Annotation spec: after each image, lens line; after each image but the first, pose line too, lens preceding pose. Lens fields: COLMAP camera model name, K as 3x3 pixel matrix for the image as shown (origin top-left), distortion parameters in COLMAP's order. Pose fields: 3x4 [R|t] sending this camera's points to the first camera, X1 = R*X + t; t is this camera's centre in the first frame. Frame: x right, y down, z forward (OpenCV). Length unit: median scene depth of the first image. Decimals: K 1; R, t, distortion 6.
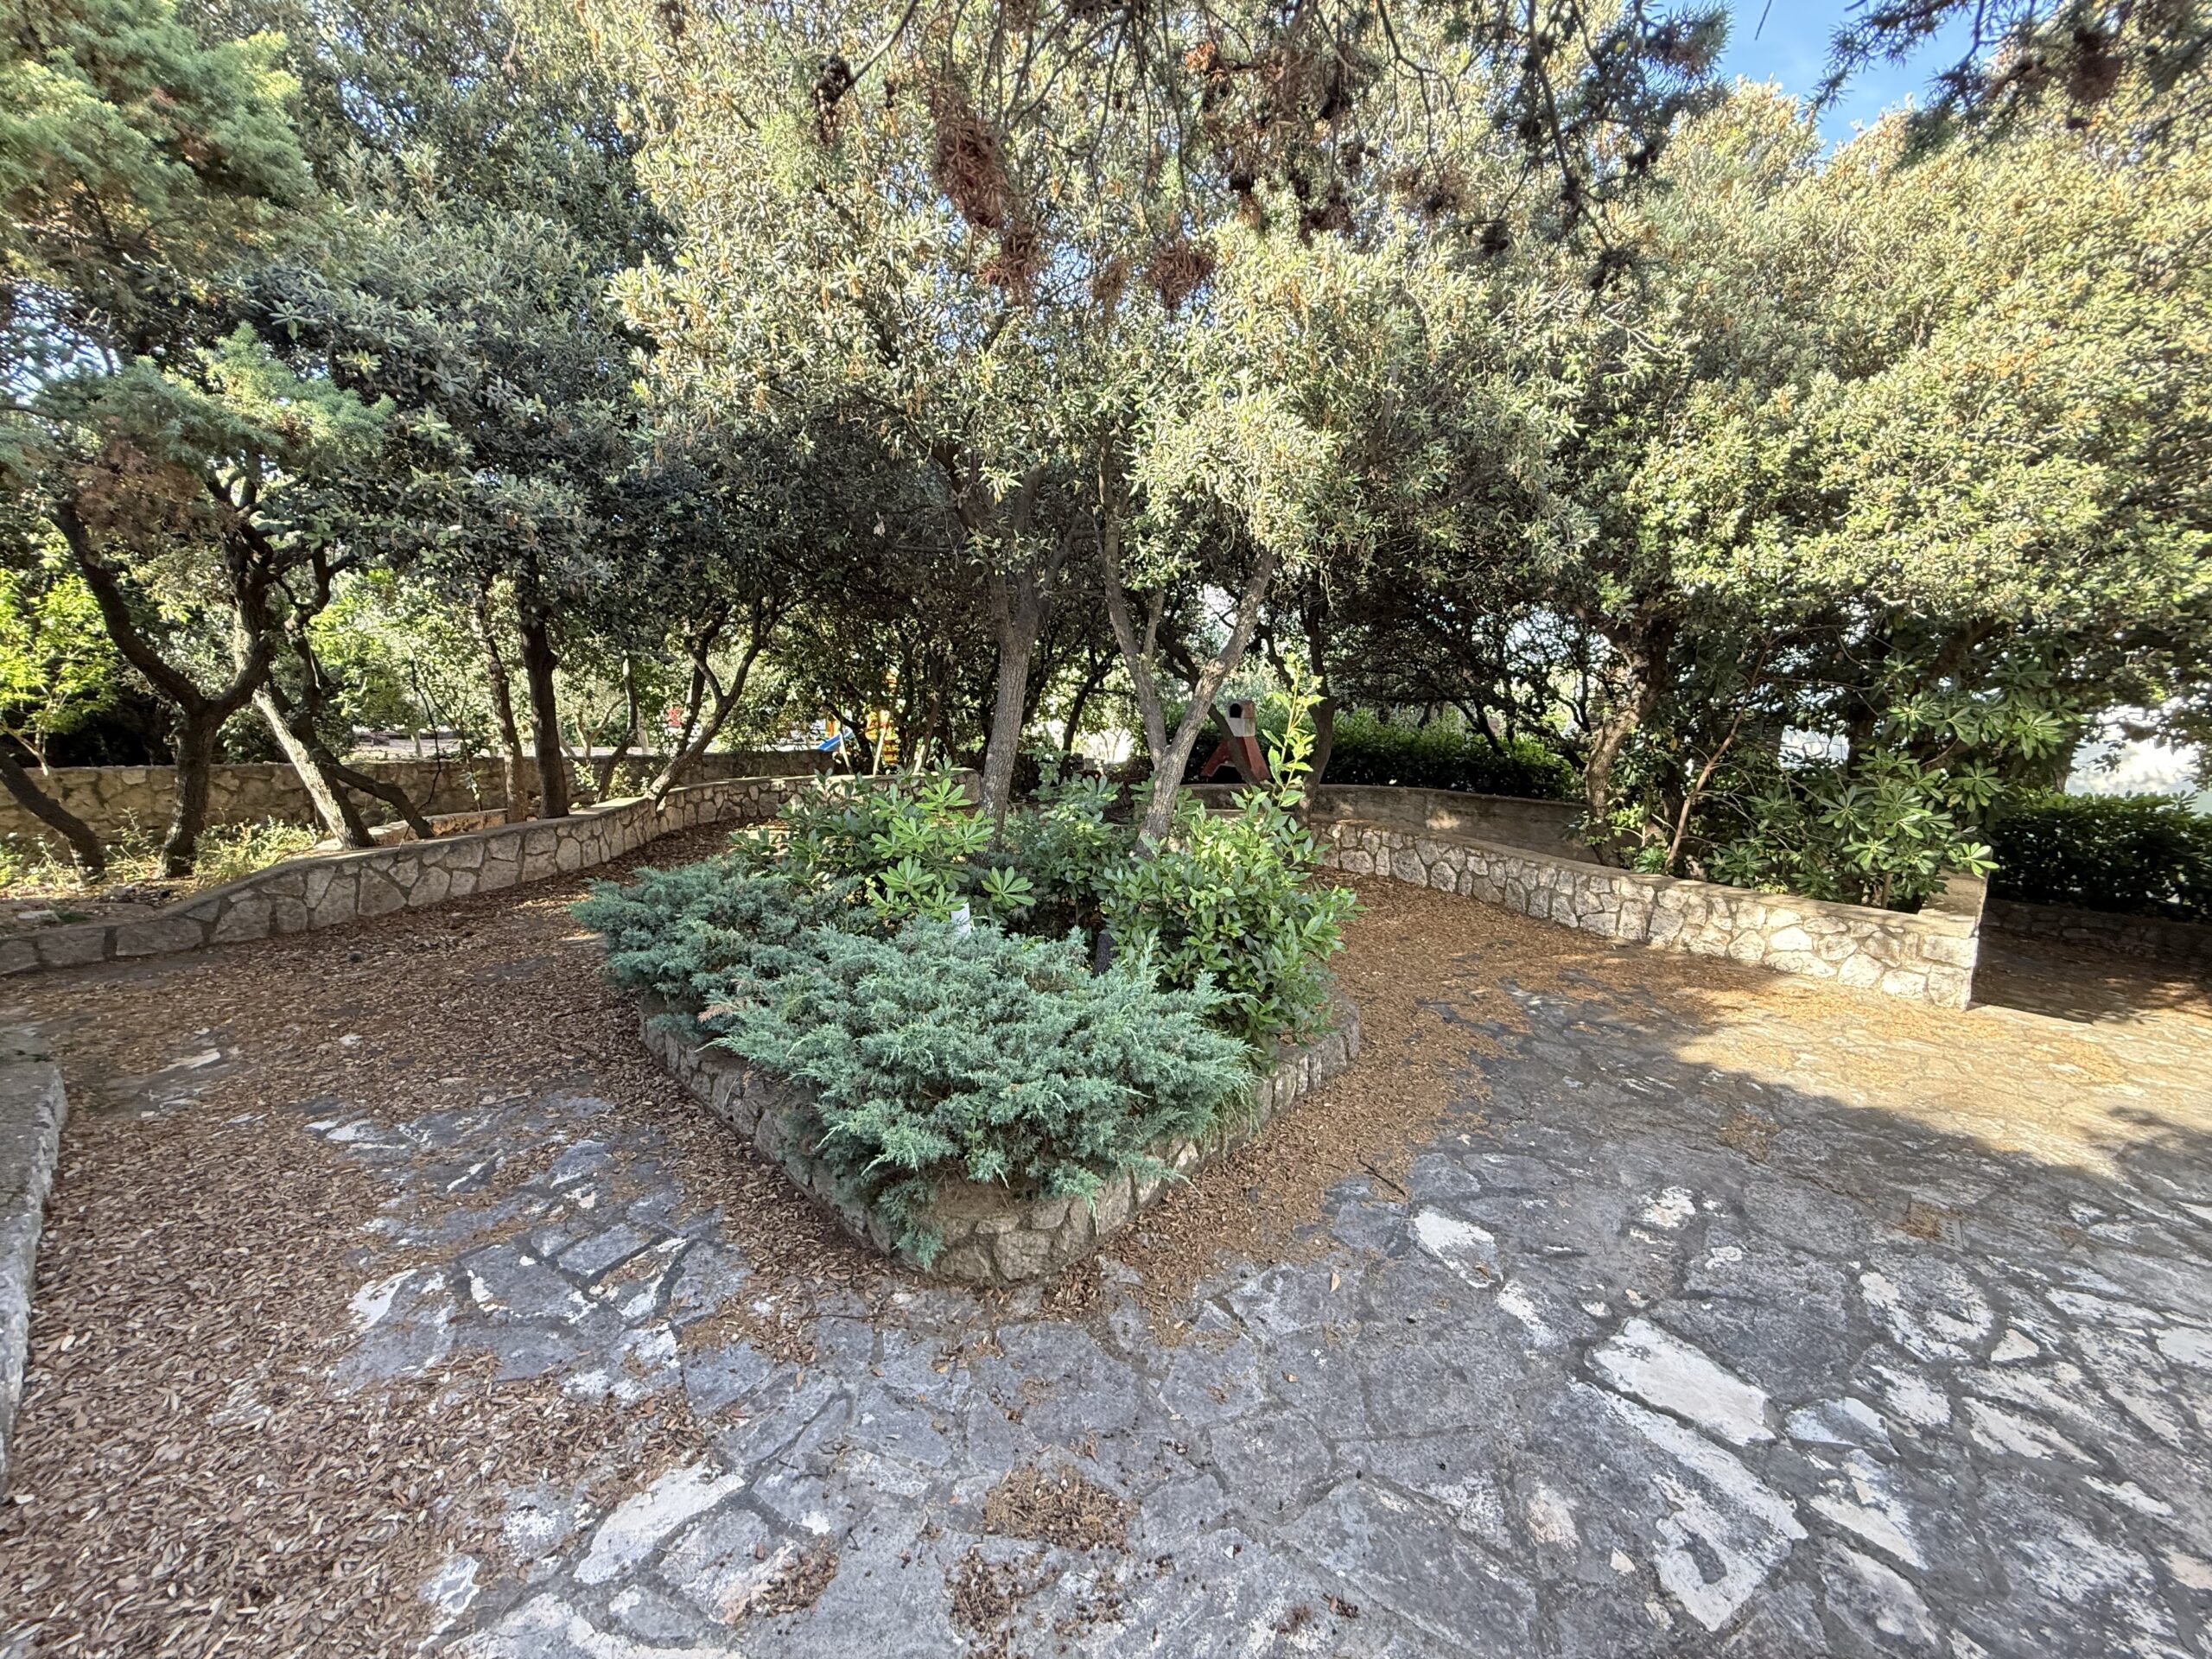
lens RADIAL K [[878.7, 0, 1102.1], [0, 878.7, 826.1], [0, 0, 1]] dist [-0.000560, 0.000085]
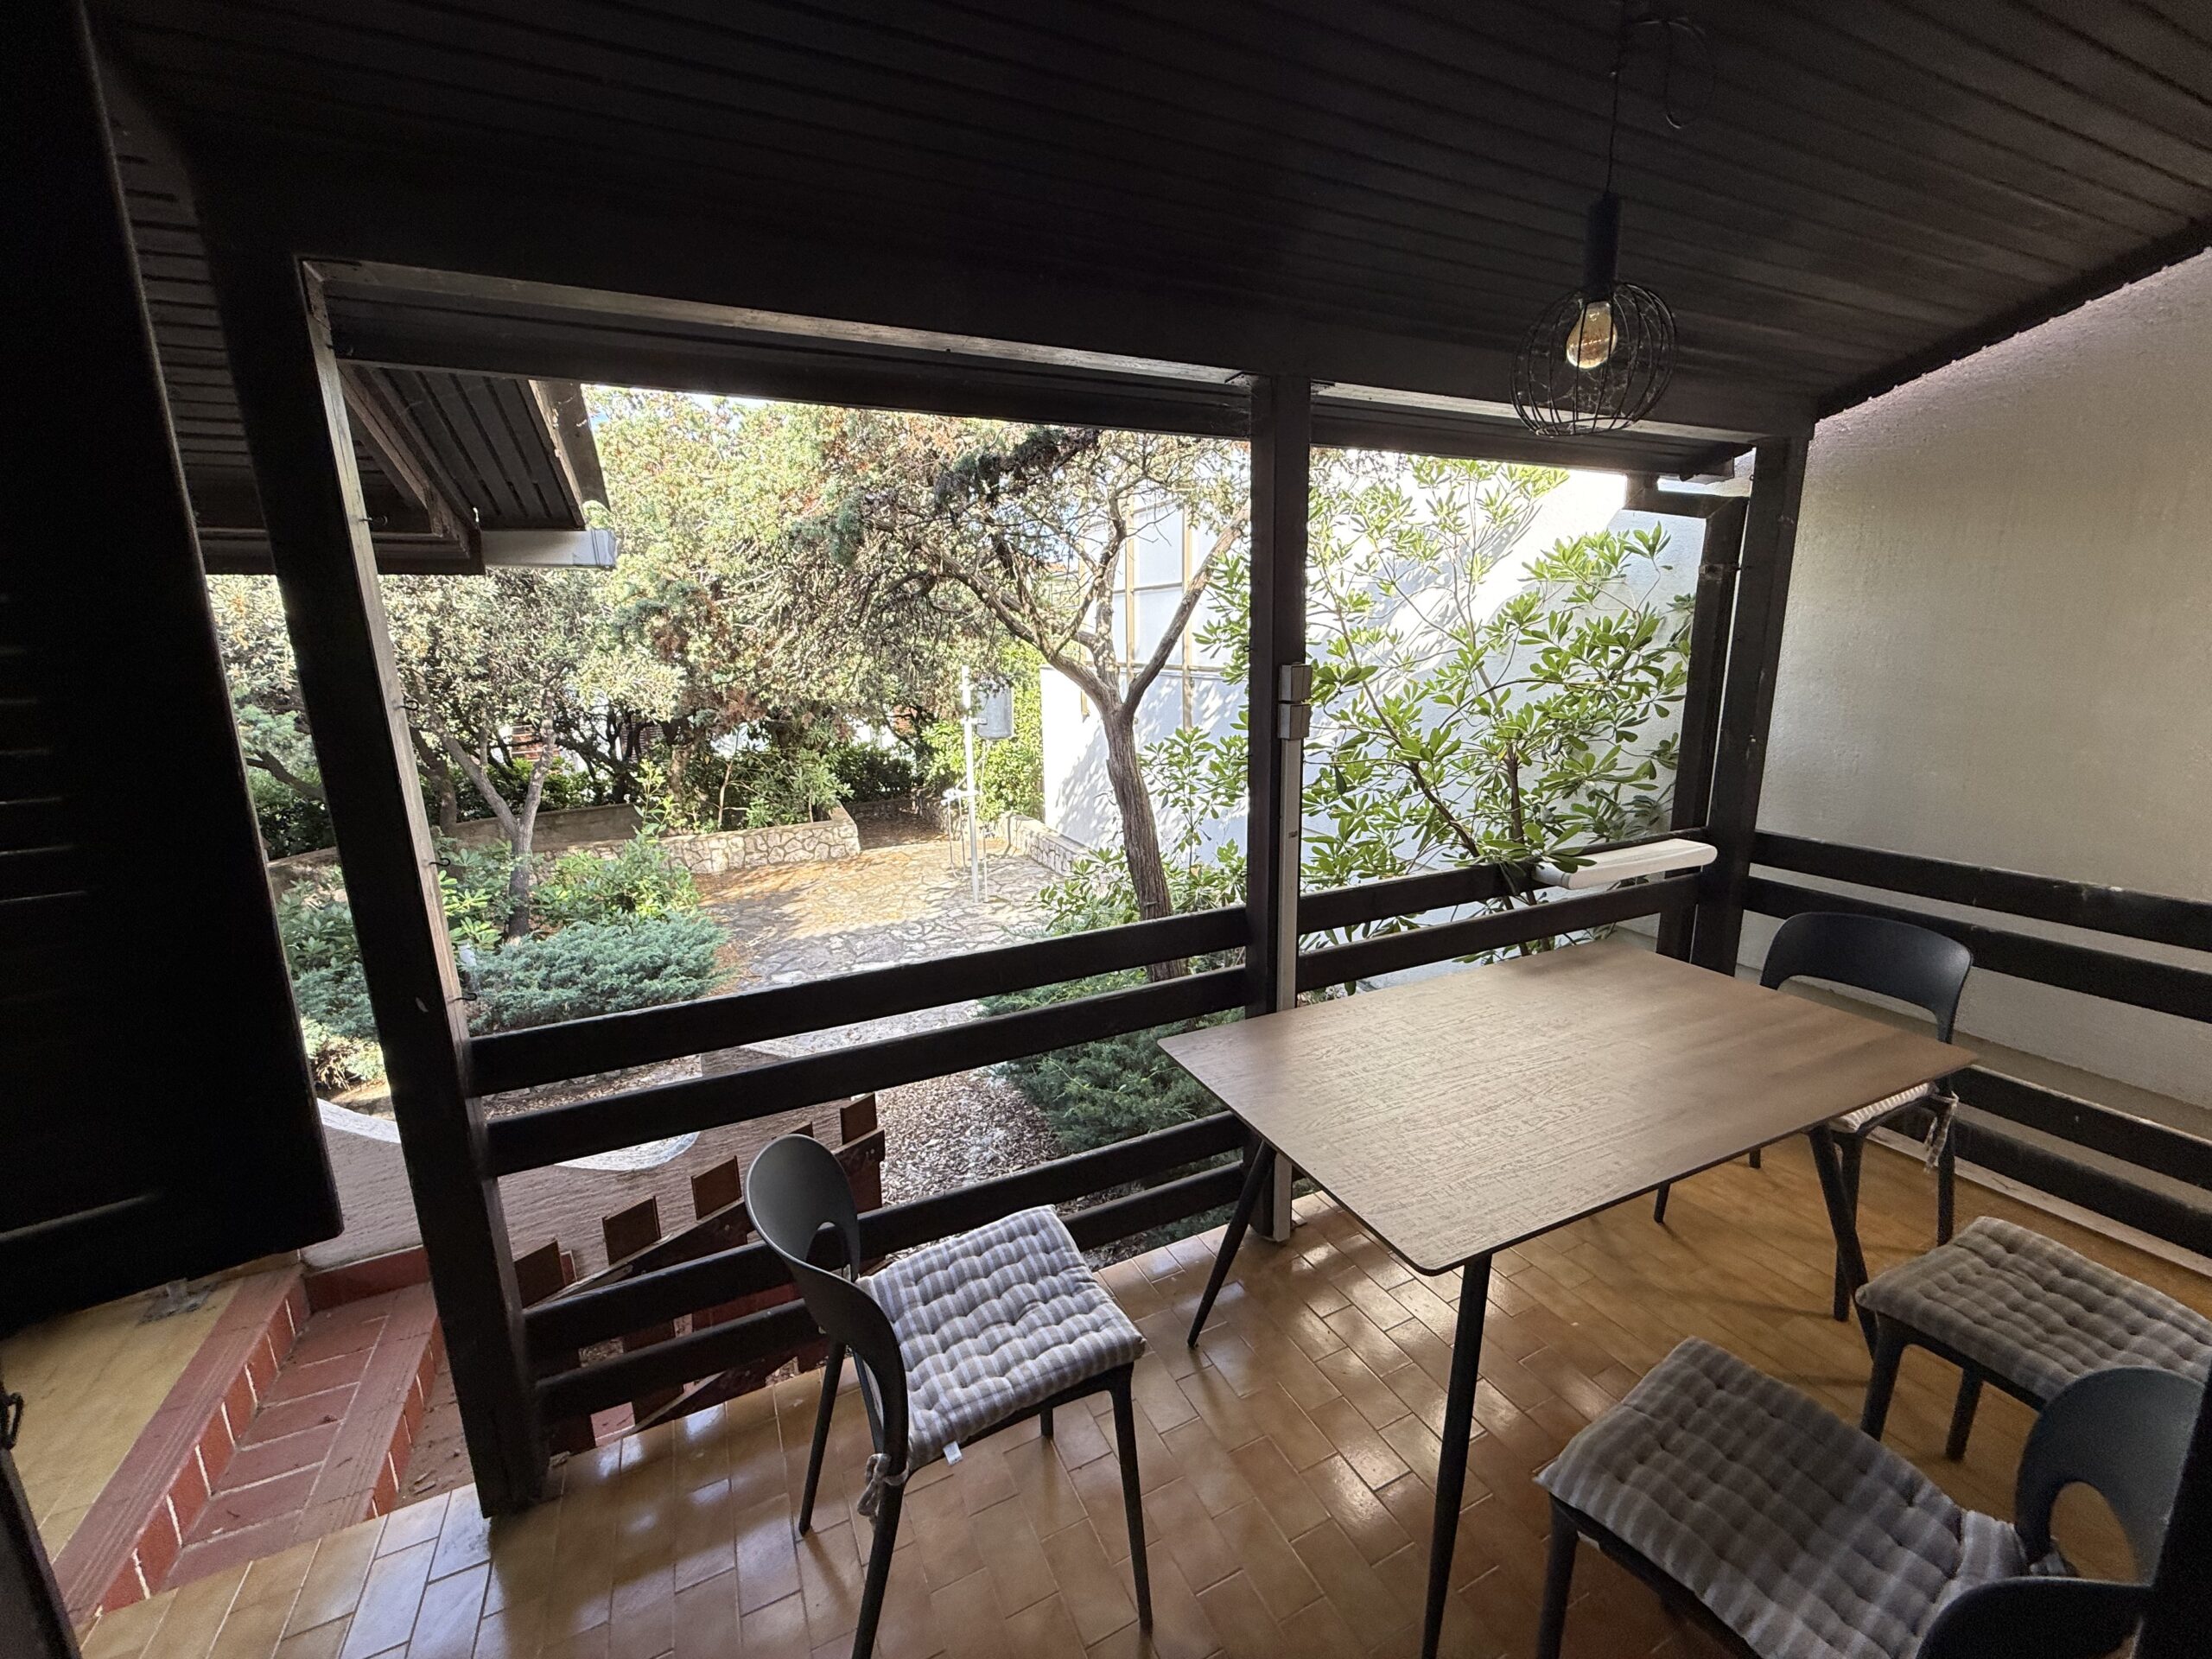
lens RADIAL K [[878.7, 0, 1101.4], [0, 878.7, 821.4], [0, 0, 1]] dist [-0.000560, 0.000085]
pose [[0.369523, -0.222796, 0.902117, -1.247554], [0.209544, 0.965803, 0.152692, -0.139466], [-0.905287, 0.132611, 0.403572, -0.766873]]
